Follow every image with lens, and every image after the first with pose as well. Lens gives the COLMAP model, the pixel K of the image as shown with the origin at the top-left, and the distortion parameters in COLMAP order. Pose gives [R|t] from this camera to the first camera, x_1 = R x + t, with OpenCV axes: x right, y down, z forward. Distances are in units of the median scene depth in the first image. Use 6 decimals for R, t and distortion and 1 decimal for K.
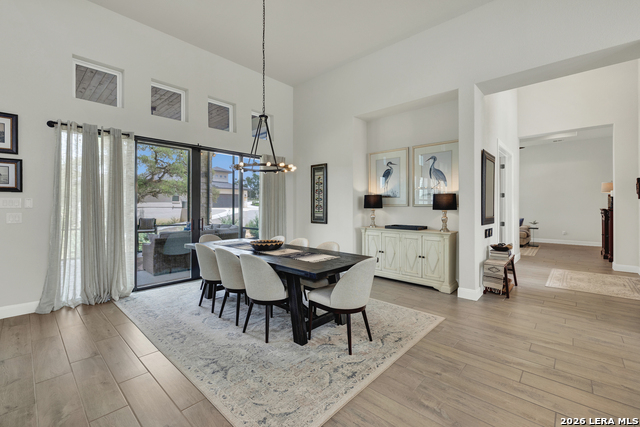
lens RADIAL K [[274.1, 0, 319.0], [0, 274.1, 209.4], [0, 0, 1]] dist [0.002916, 0.000087]
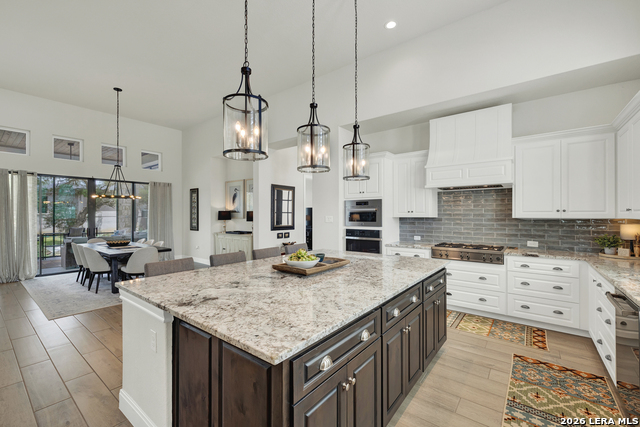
lens RADIAL K [[274.1, 0, 324.4], [0, 274.1, 214.9], [0, 0, 1]] dist [0.002916, 0.000087]
pose [[0.996046, -0.000485, 0.088834, 0.618669], [0.001621, 0.999918, -0.012718, -0.011864], [-0.088820, 0.012812, 0.995965, -0.526503]]
